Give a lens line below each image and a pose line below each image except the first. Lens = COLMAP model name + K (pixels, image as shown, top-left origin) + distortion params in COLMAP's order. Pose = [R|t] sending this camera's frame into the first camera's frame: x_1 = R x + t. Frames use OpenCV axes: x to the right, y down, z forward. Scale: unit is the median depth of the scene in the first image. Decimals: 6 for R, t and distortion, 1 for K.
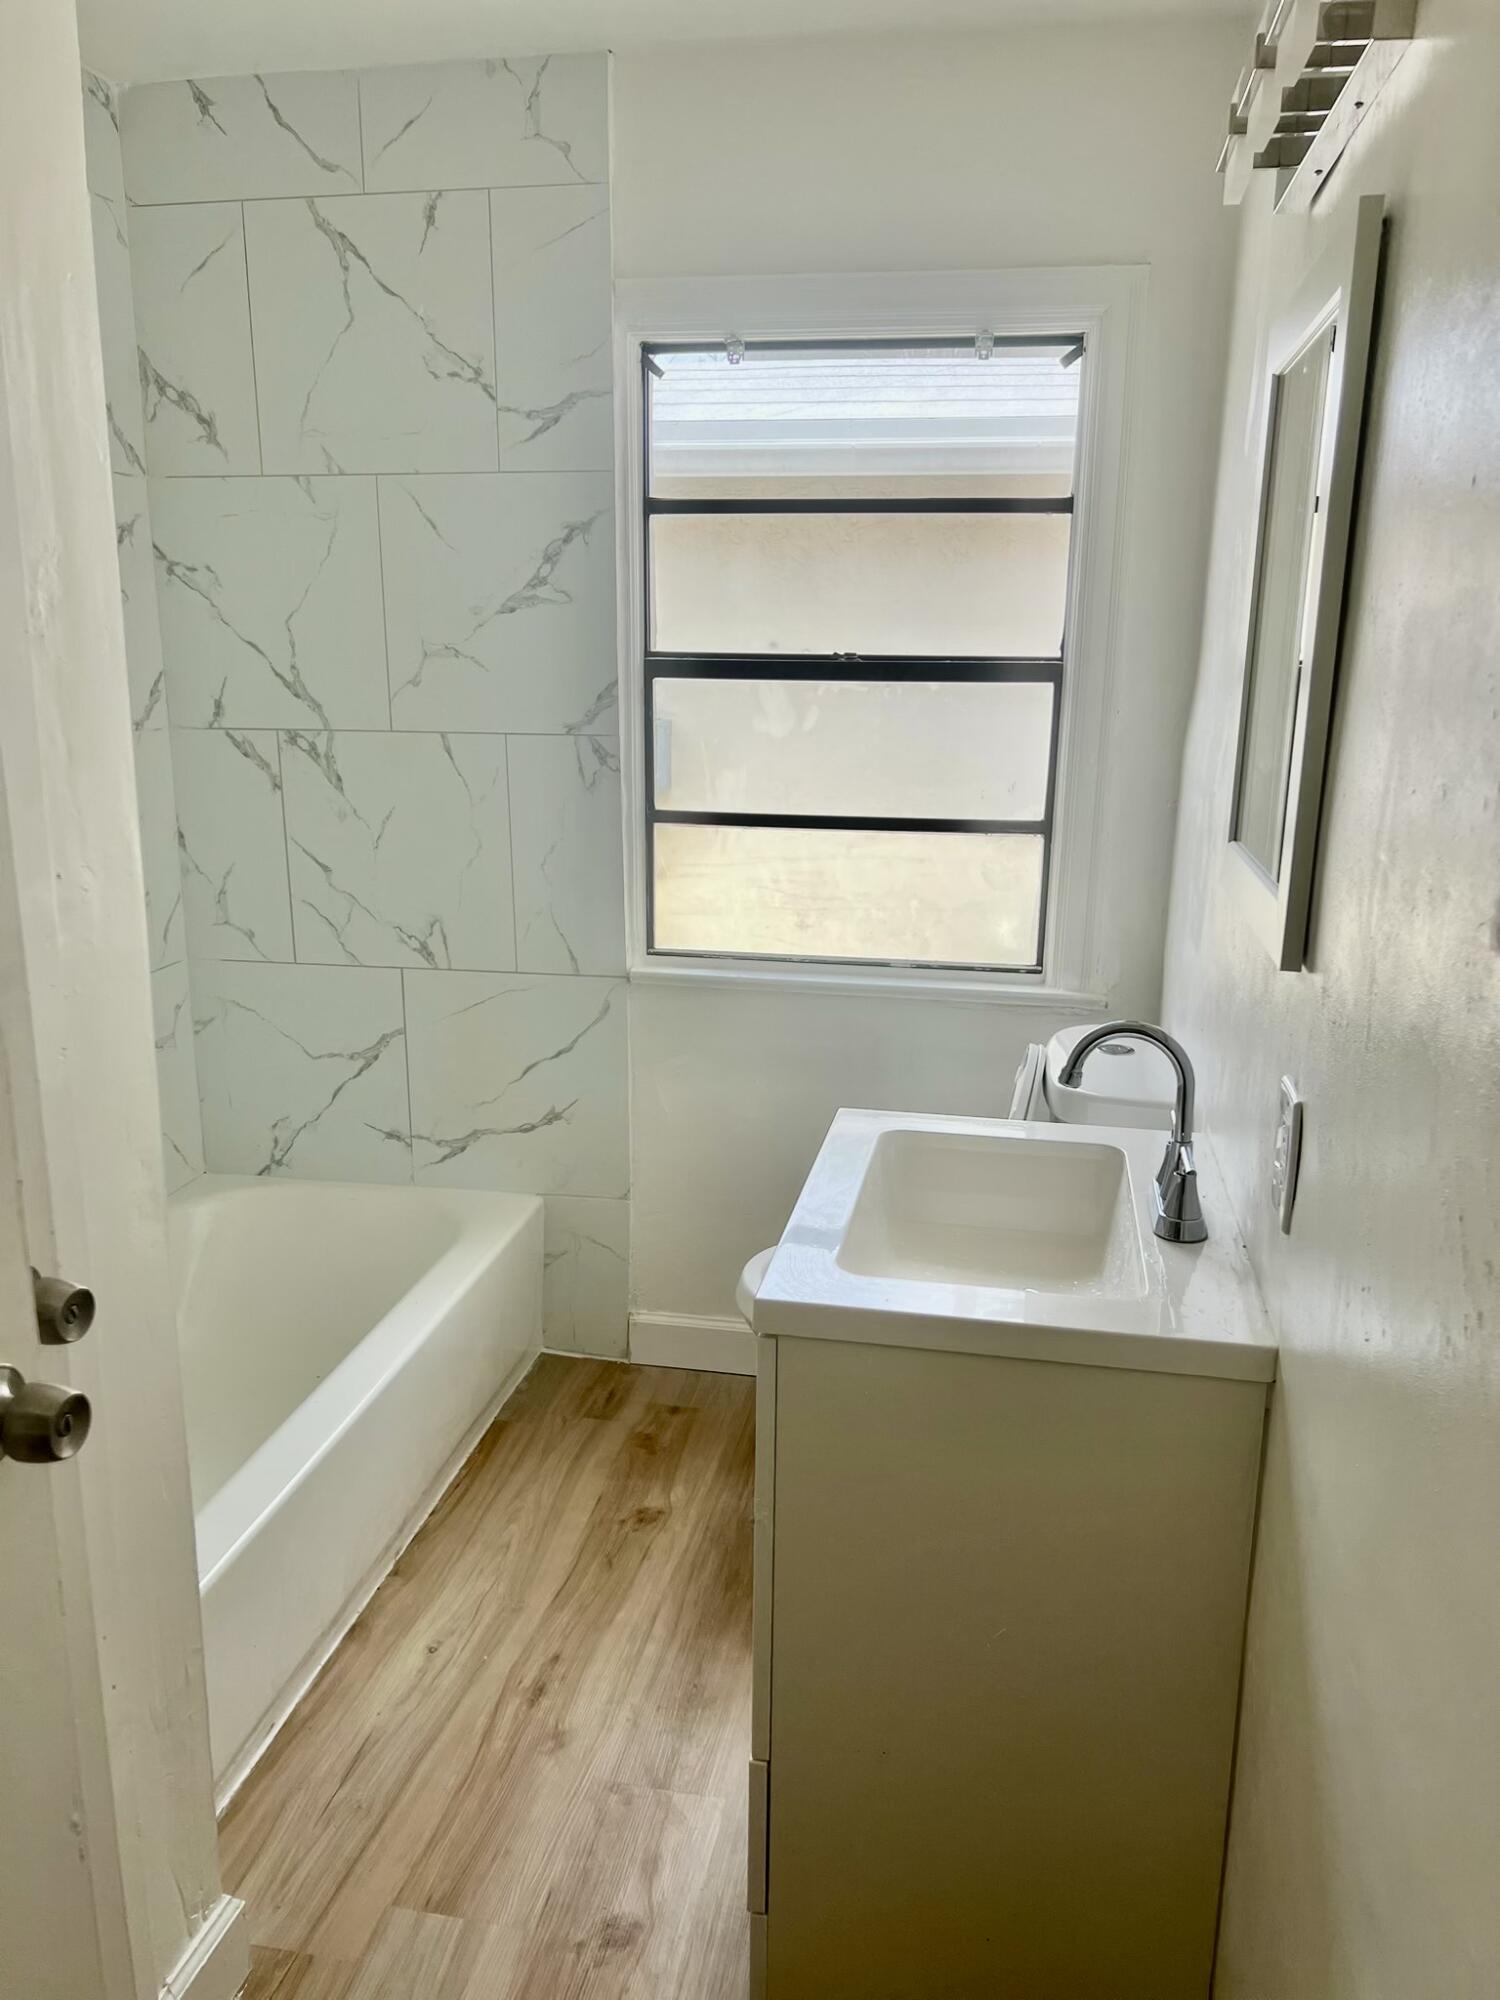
lens RADIAL K [[1507.8, 0, 750.0], [0, 1507.8, 1000.0], [0, 0, 1]] dist [0.074736, -0.111618]
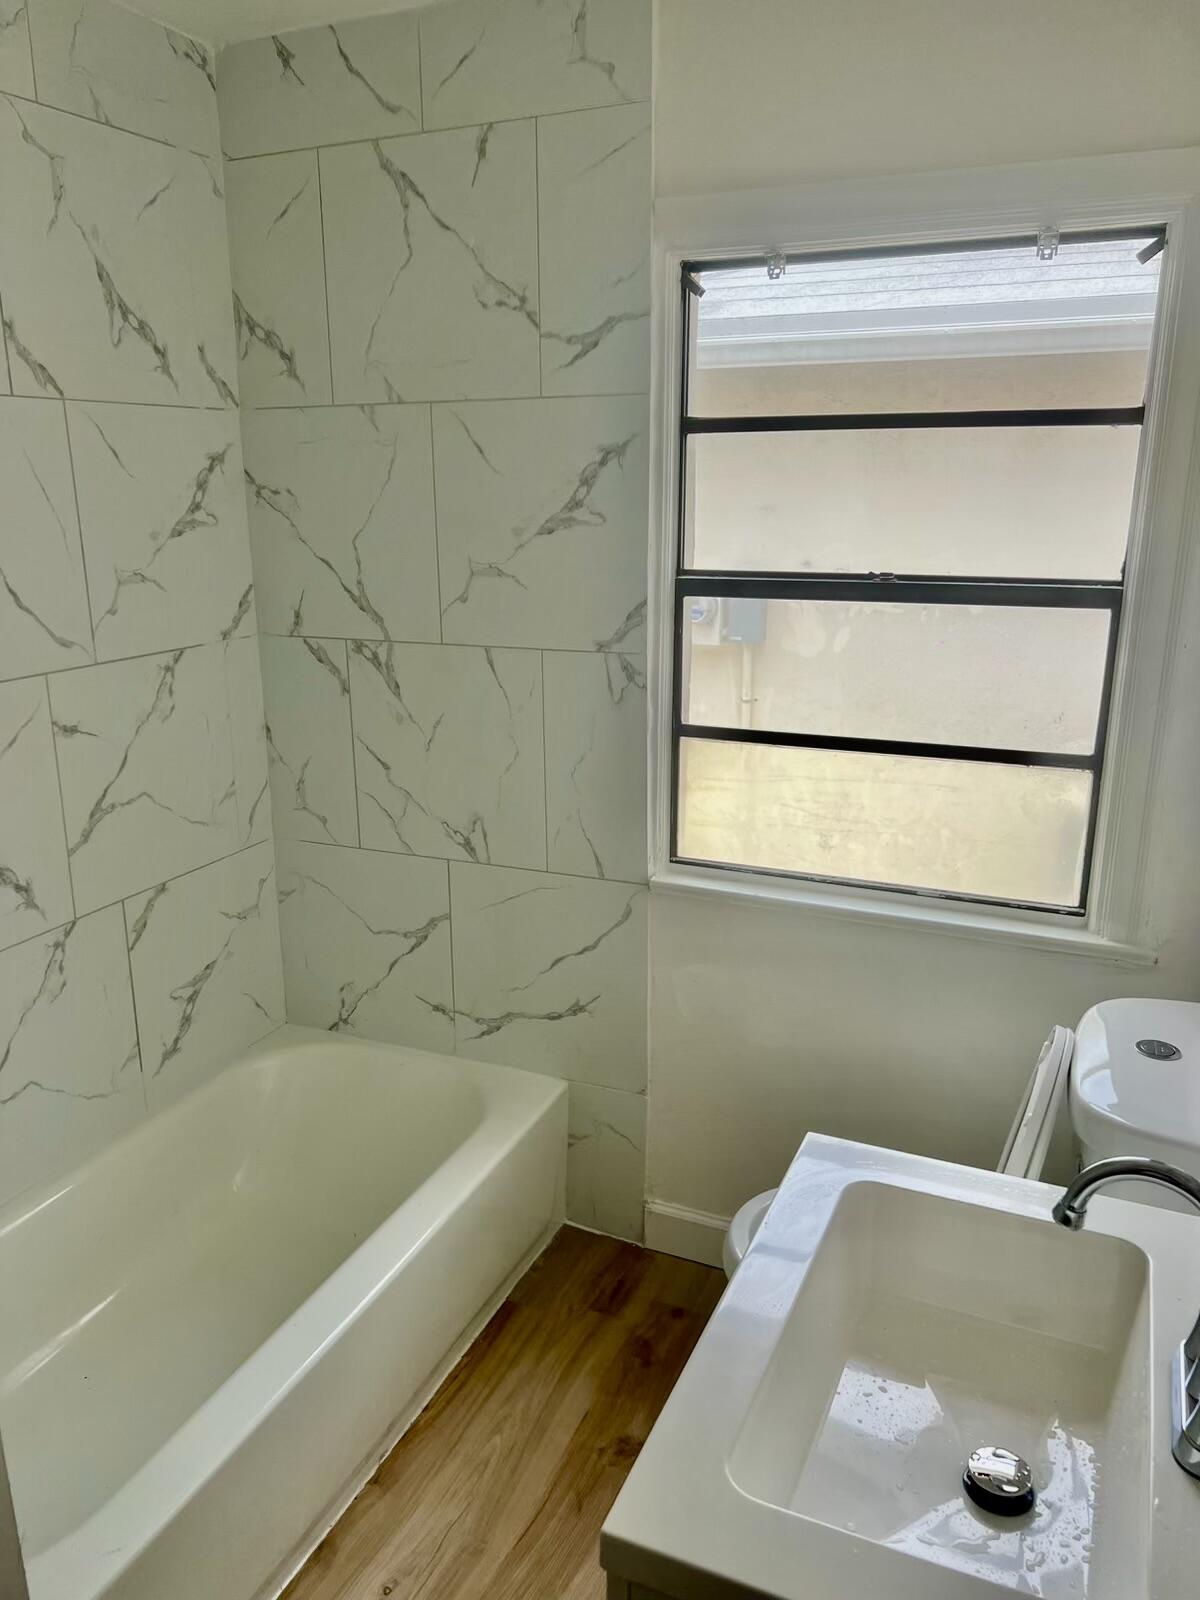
lens RADIAL K [[1209.4, 0, 570.1], [0, 1209.4, 808.3], [0, 0, 1]] dist [0.098858, -0.147404]
pose [[0.971928, 0.047048, -0.230526, 0.055977], [-0.042320, 0.998781, 0.025414, -0.089586], [0.231440, -0.014944, 0.972734, 0.193144]]
